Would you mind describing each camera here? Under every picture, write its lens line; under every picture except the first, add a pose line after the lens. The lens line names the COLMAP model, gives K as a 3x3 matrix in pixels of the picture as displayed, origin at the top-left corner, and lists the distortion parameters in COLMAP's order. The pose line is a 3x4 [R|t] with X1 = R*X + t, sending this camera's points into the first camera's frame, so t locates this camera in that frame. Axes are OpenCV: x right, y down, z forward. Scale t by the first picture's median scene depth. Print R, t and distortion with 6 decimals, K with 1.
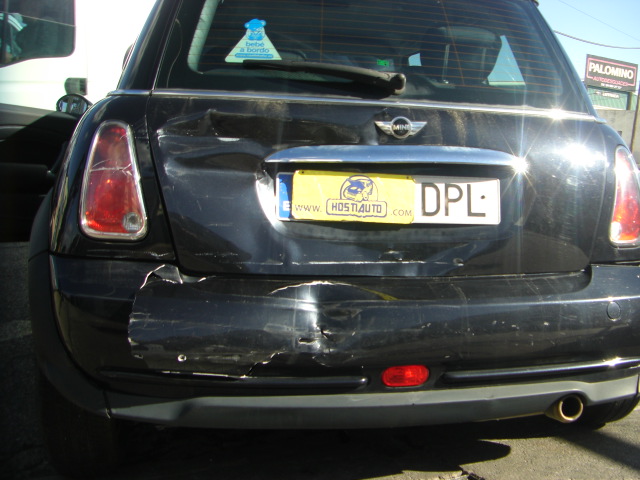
lens RADIAL K [[728.3, 0, 320.3], [0, 728.3, 203.6], [0, 0, 1]] dist [-0.149795, 0.000000]
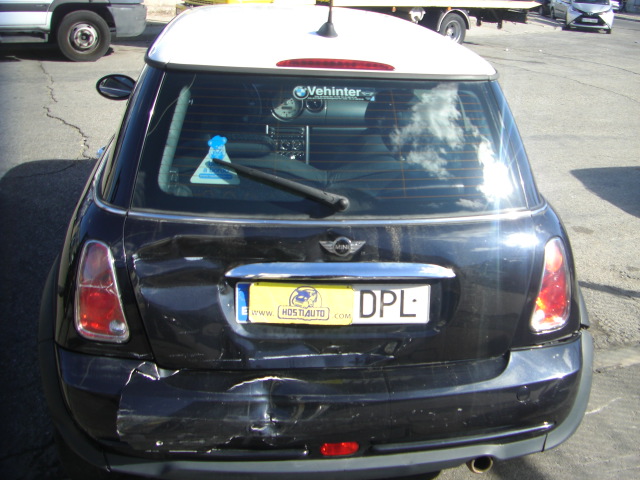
lens RADIAL K [[728.3, 0, 325.2], [0, 728.3, 237.9], [0, 0, 1]] dist [-0.149795, 0.000000]
pose [[0.998742, 0.018769, -0.046497, 0.138512], [-0.006547, 0.968178, 0.250177, -0.409942], [0.049713, -0.249558, 0.967083, -0.114064]]
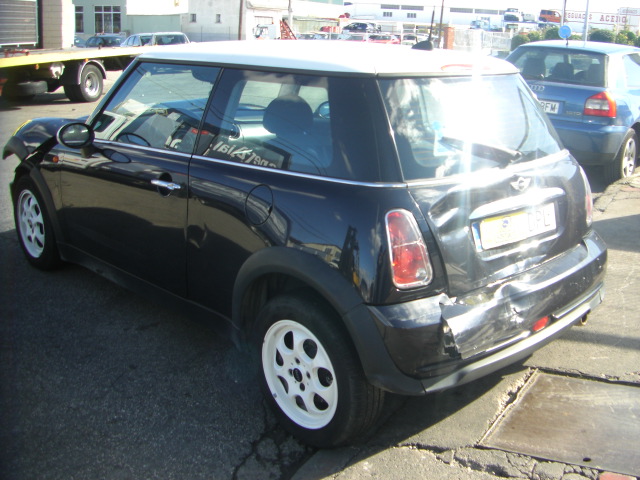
lens RADIAL K [[728.3, 0, 321.9], [0, 728.3, 239.3], [0, 0, 1]] dist [-0.149795, 0.000000]
pose [[0.839450, -0.187274, 0.510148, -1.177602], [0.089419, 0.973550, 0.210250, -0.379221], [-0.536029, -0.130877, 0.833993, -0.175901]]
